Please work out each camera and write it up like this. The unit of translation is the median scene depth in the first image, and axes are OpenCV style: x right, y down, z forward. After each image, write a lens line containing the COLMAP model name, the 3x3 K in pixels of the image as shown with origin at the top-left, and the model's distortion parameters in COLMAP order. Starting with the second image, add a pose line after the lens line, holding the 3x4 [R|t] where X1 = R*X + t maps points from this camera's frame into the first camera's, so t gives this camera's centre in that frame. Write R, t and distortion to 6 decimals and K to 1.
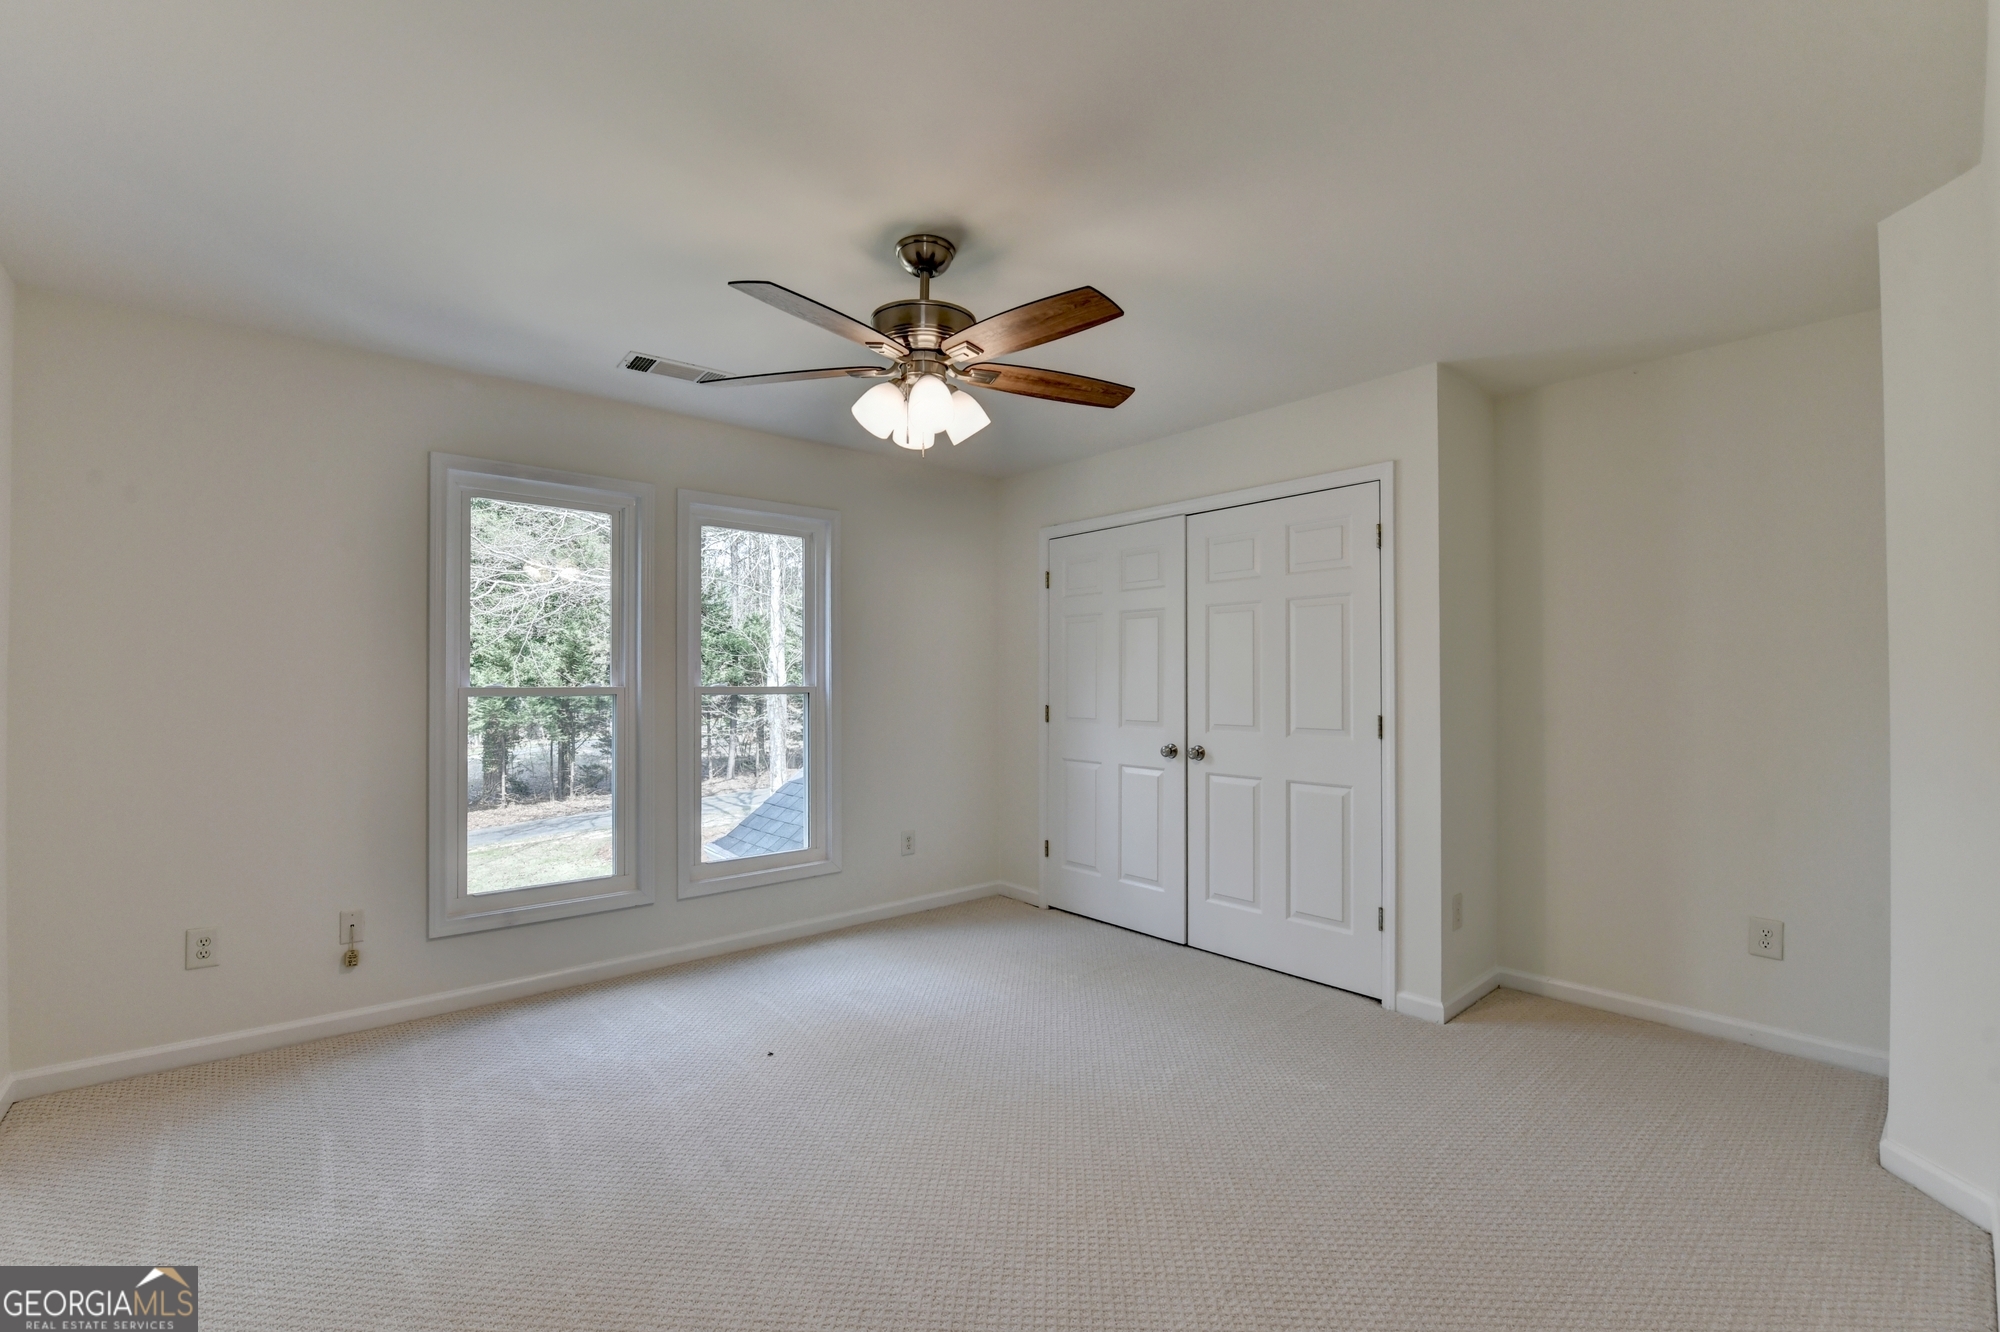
lens RADIAL K [[803.1, 0, 987.3], [0, 803.1, 675.8], [0, 0, 1]] dist [-0.012786, -0.004254]
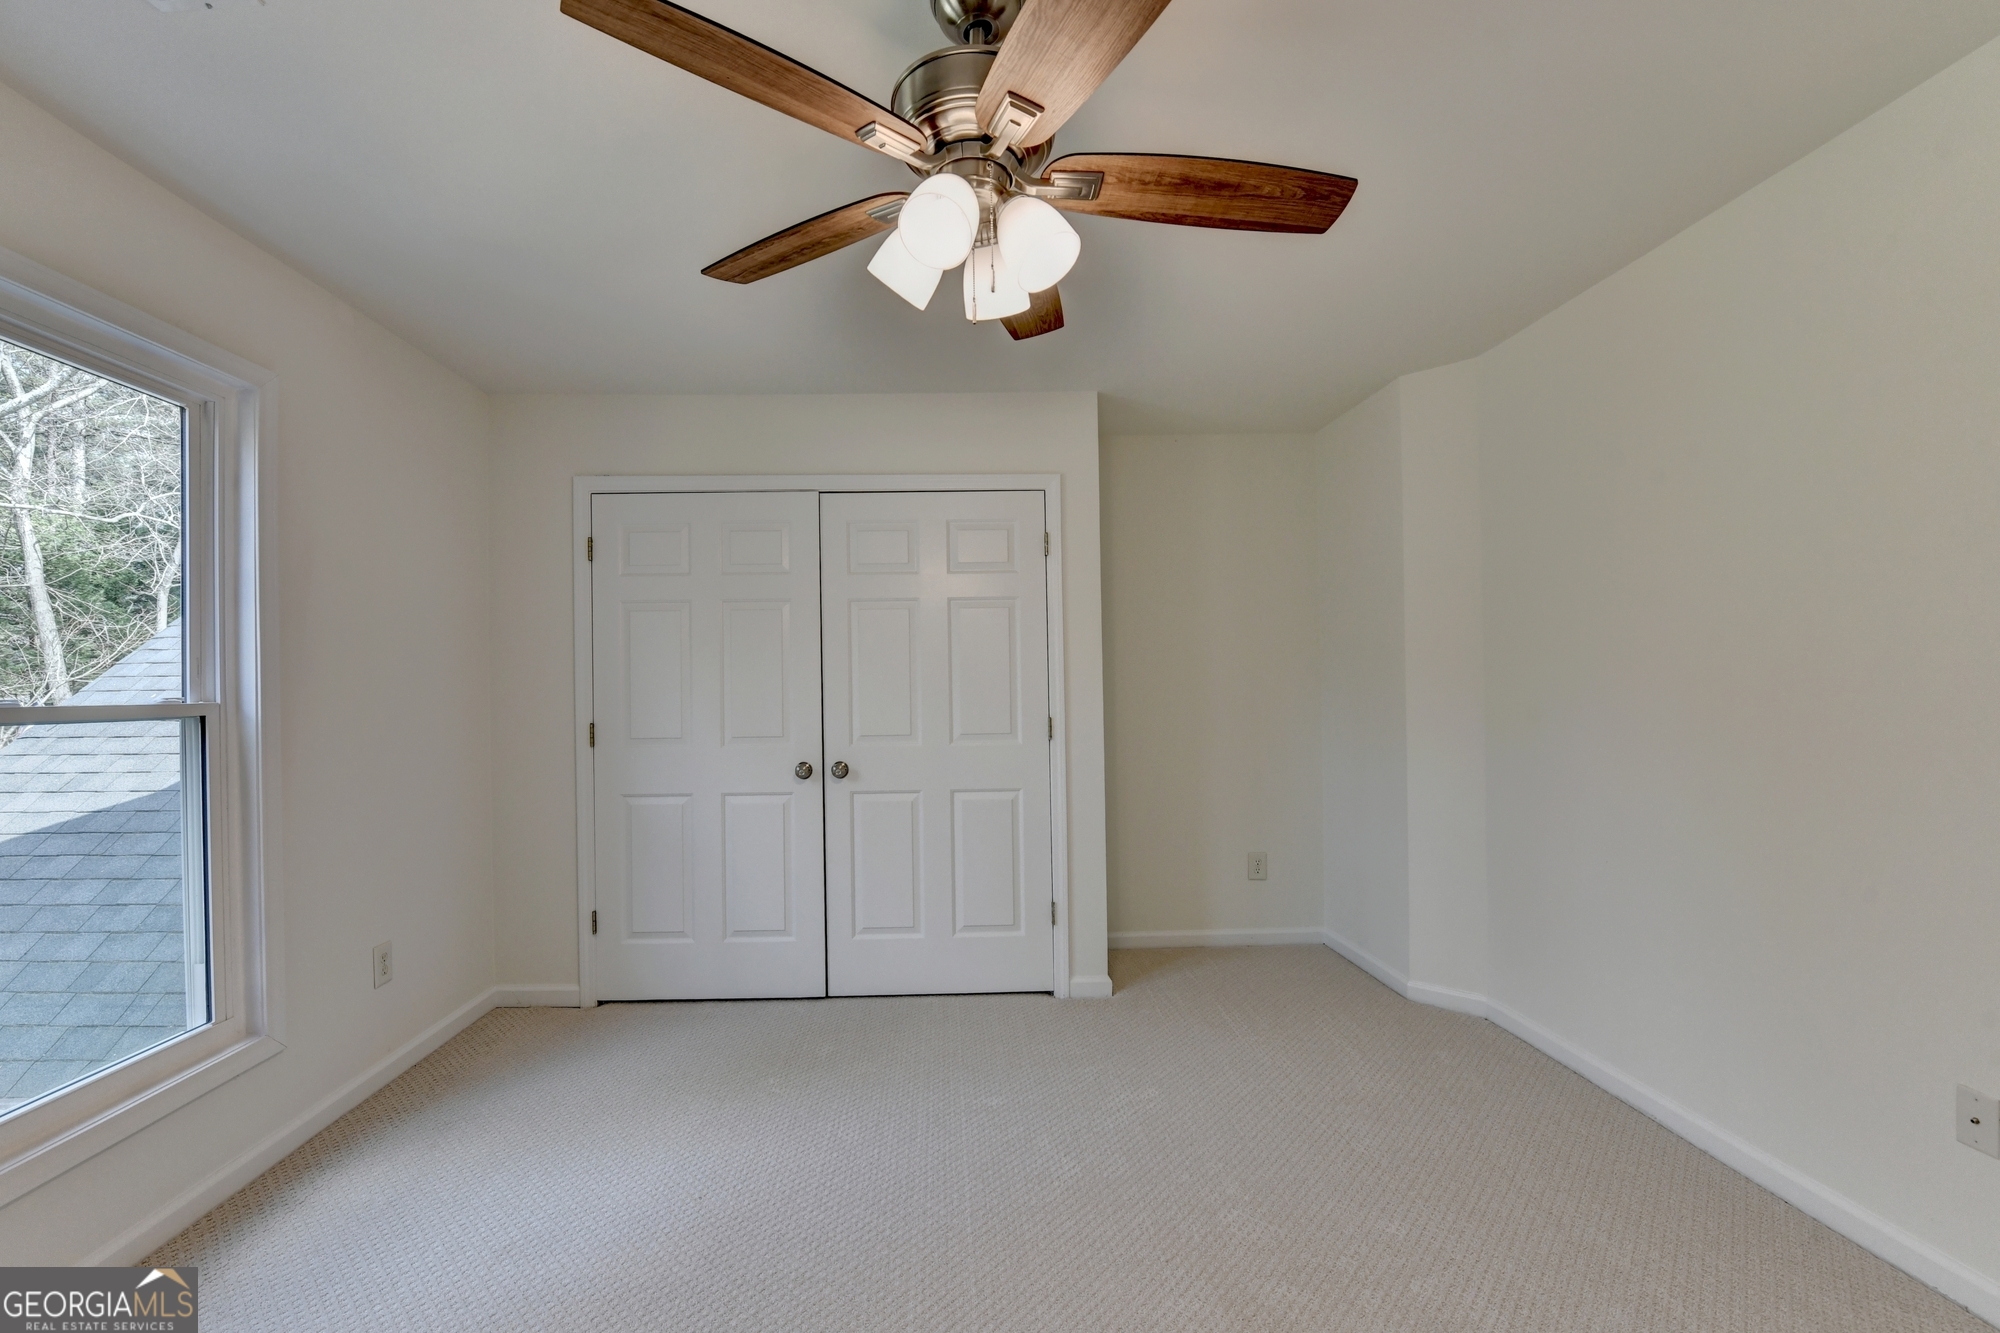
lens RADIAL K [[803.1, 0, 987.3], [0, 803.1, 676.3], [0, 0, 1]] dist [-0.012786, -0.004254]
pose [[0.641417, 0.001672, 0.767190, -0.296646], [0.004384, 0.999973, -0.005844, 0.000851], [-0.767180, 0.007112, 0.641393, 0.320096]]
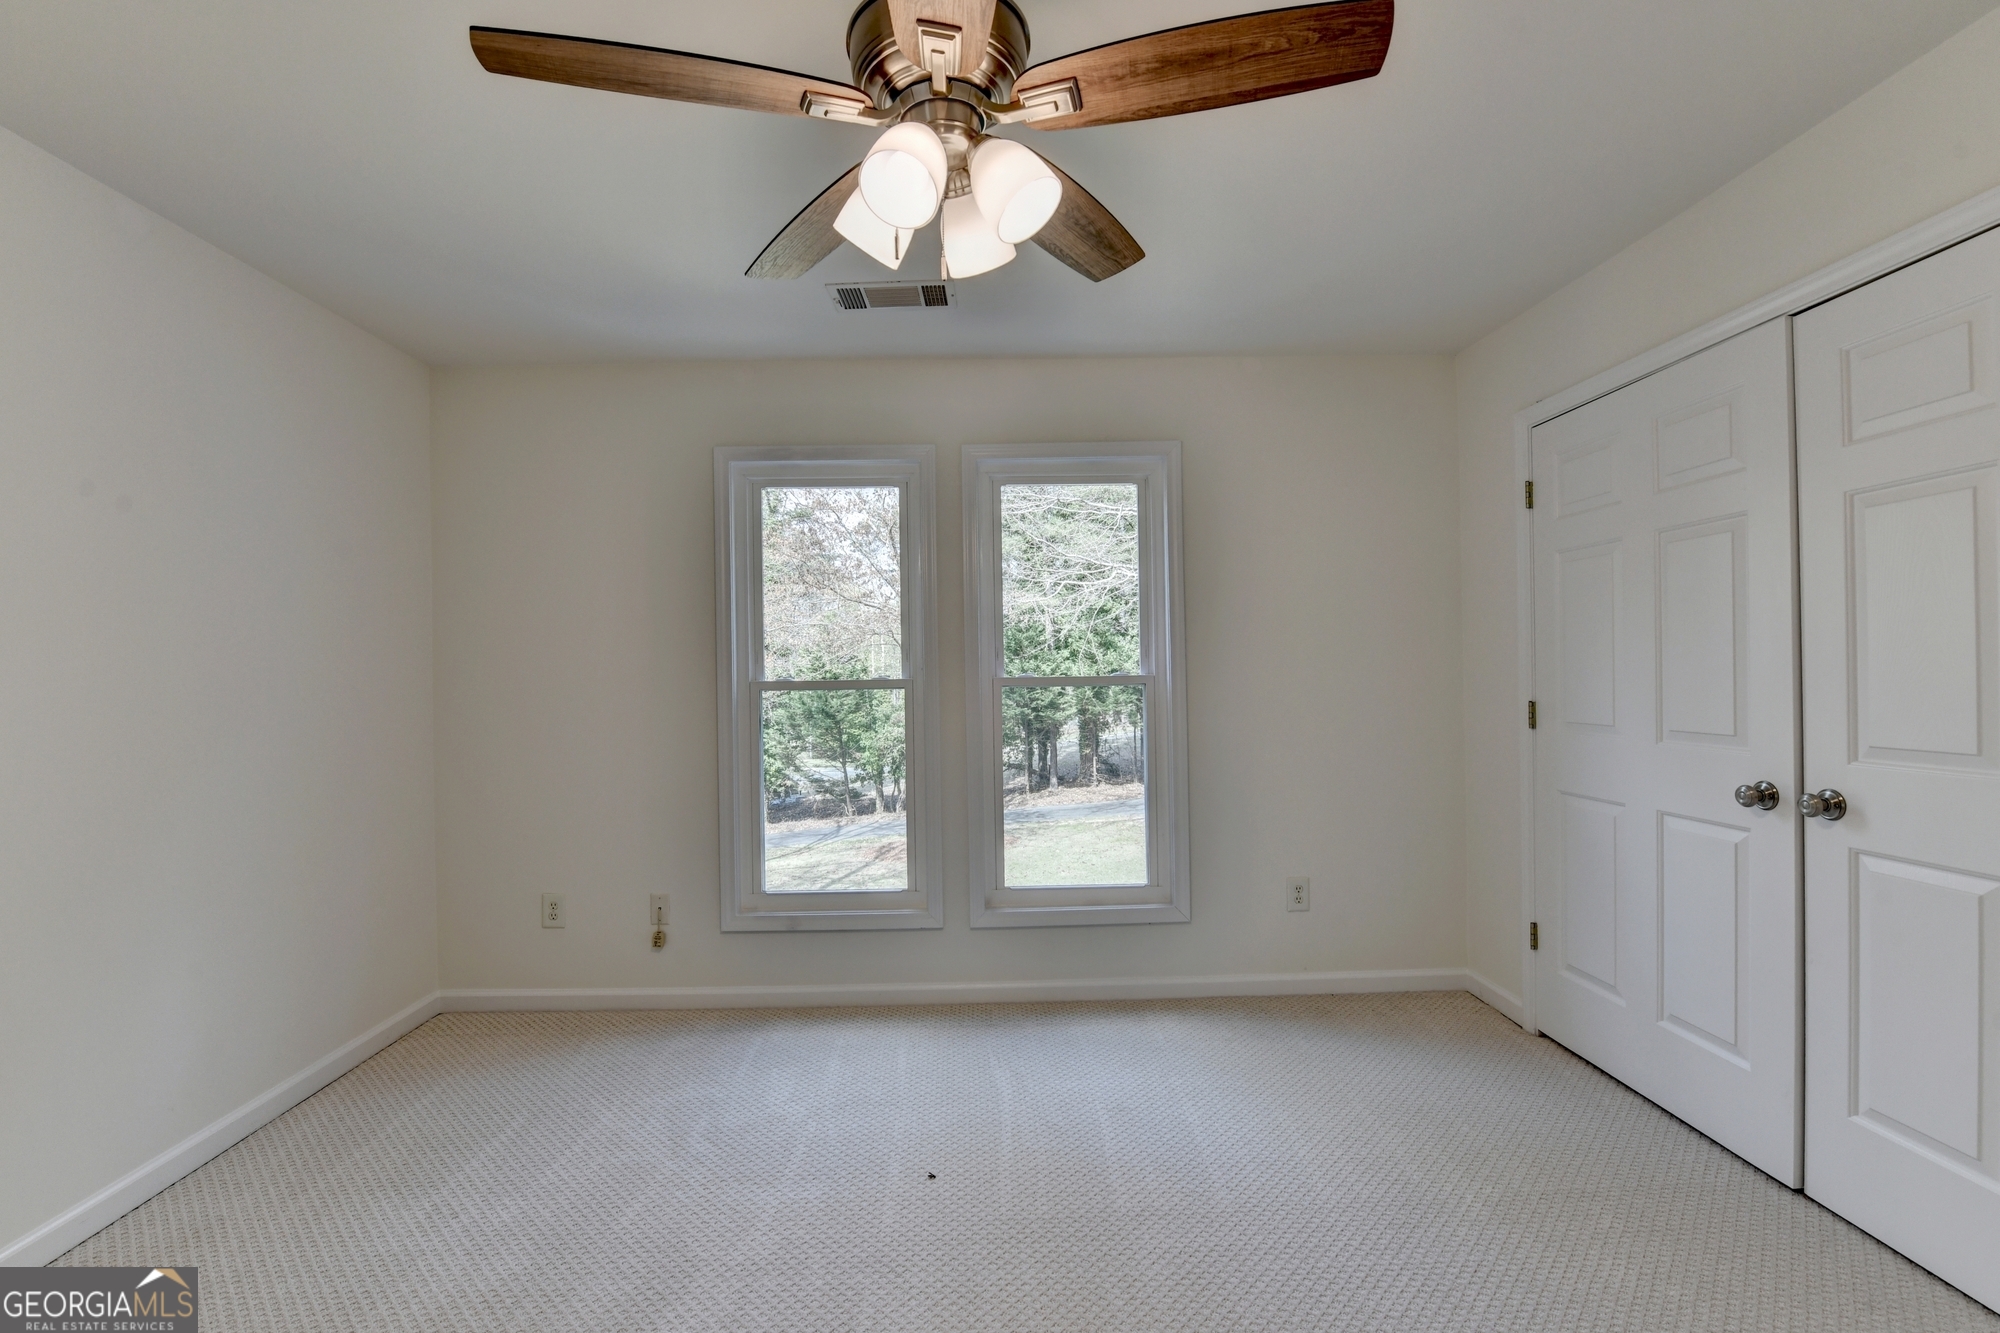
lens RADIAL K [[827.3, 0, 1005.5], [0, 827.3, 671.7], [0, 0, 1]] dist [-0.011834, -0.004856]
pose [[0.781819, -0.015226, -0.623320, 0.180804], [0.021402, 0.999768, 0.002422, 0.005417], [0.623138, -0.015233, 0.781963, 0.315688]]
